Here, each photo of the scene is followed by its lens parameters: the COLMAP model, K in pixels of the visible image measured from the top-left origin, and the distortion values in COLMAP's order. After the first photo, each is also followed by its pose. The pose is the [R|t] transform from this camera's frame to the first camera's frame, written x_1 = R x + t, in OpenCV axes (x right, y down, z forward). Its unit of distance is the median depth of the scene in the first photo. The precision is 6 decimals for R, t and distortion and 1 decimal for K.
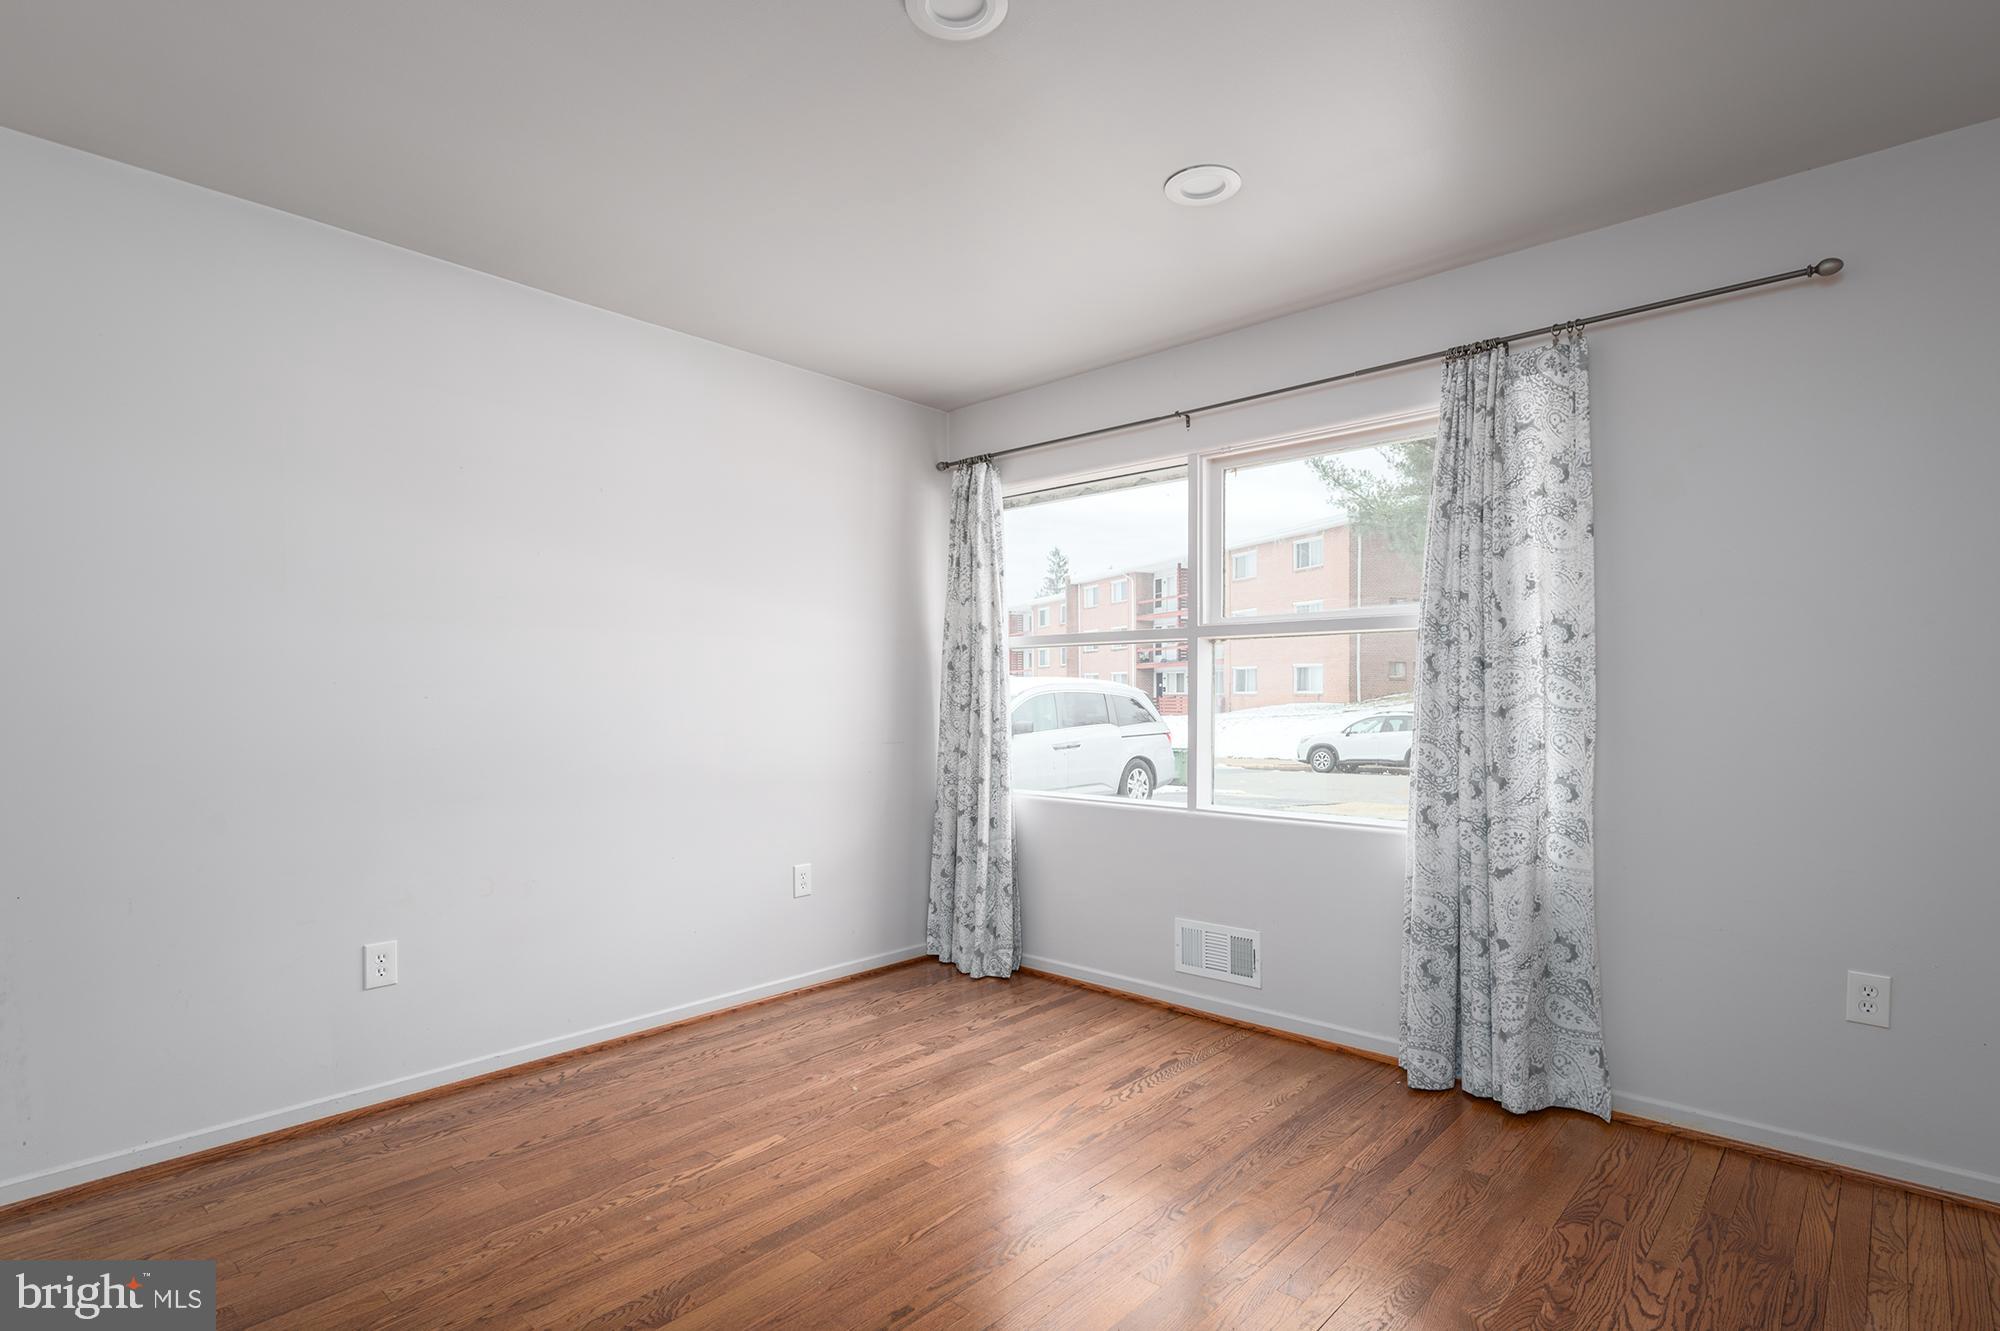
lens RADIAL K [[979.7, 0, 1014.6], [0, 979.7, 693.0], [0, 0, 1]] dist [0.009785, -0.002699]
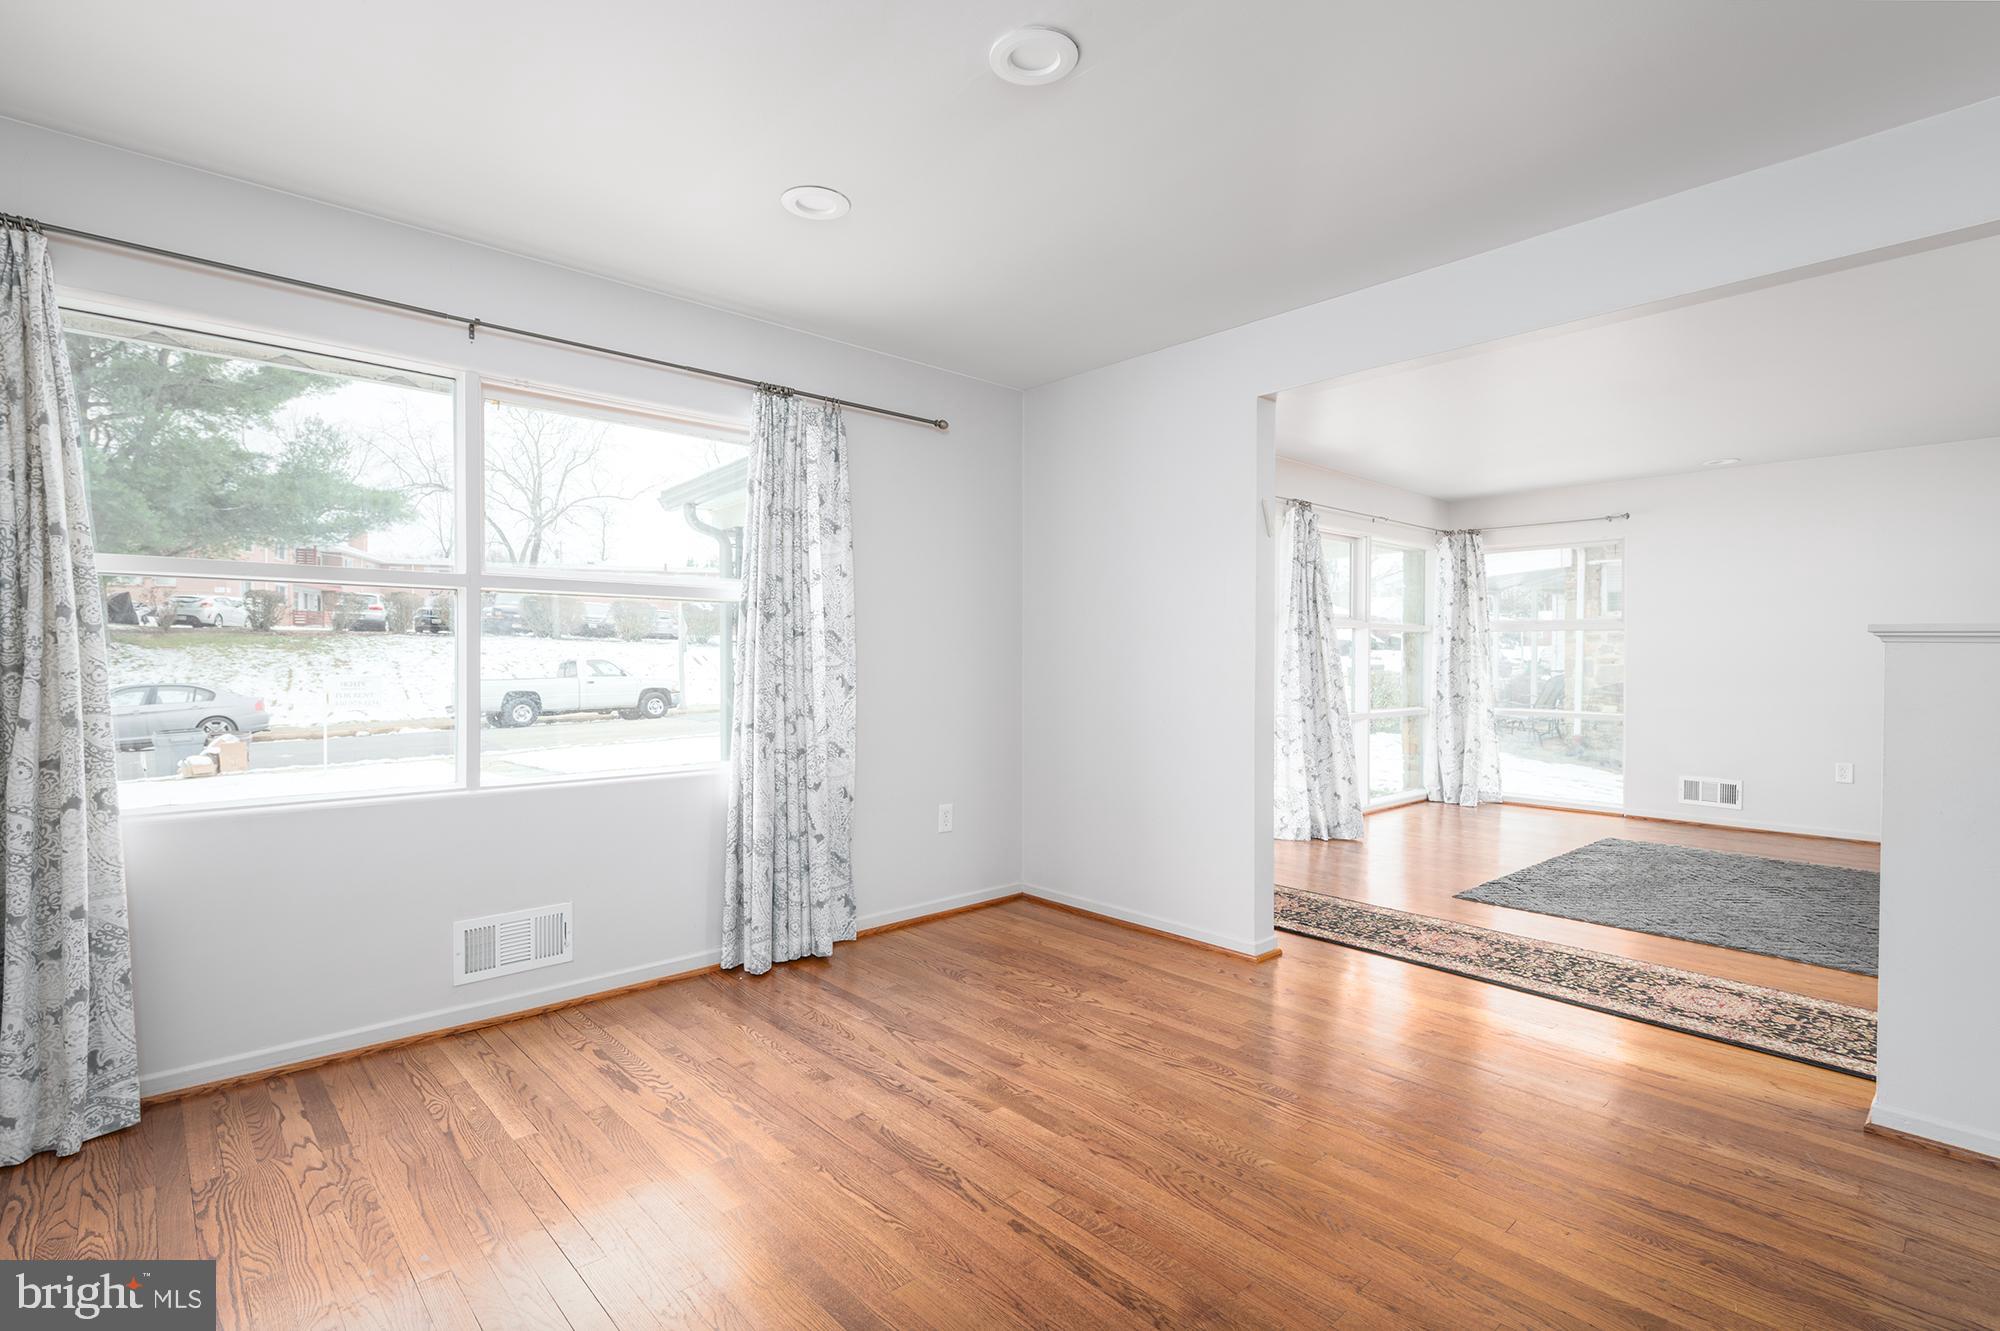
lens RADIAL K [[979.7, 0, 952.0], [0, 979.7, 653.0], [0, 0, 1]] dist [0.009785, -0.002699]
pose [[0.104065, 0.006796, 0.994547, -0.783701], [-0.005073, 0.999967, -0.006302, 0.005033], [-0.994558, -0.004390, 0.104096, 0.624635]]
